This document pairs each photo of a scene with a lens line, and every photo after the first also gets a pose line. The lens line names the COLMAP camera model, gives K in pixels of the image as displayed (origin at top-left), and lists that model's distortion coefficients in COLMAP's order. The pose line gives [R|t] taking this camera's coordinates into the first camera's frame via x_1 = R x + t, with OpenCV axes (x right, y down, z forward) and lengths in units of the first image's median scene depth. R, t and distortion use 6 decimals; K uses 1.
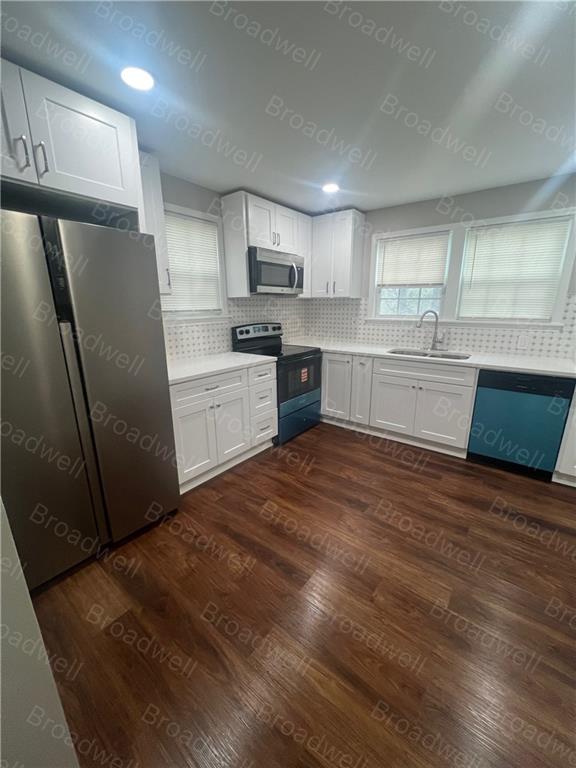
lens RADIAL K [[307.1, 0, 290.0], [0, 307.1, 383.0], [0, 0, 1]] dist [-0.001111, 0.000266]
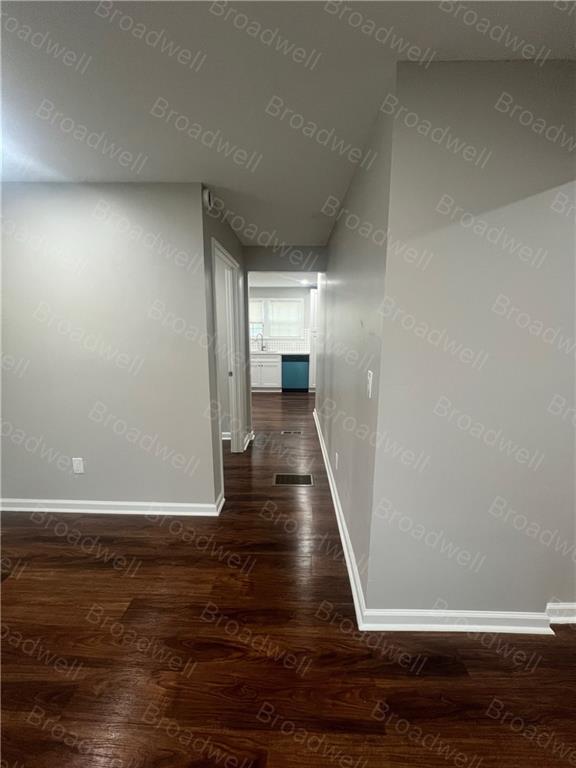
lens RADIAL K [[307.1, 0, 290.0], [0, 307.1, 383.0], [0, 0, 1]] dist [-0.001111, 0.000266]
pose [[0.810055, -0.089509, 0.579482, -0.756267], [0.143902, 0.988403, -0.048486, 0.287028], [-0.568422, 0.122665, 0.813542, -1.001693]]
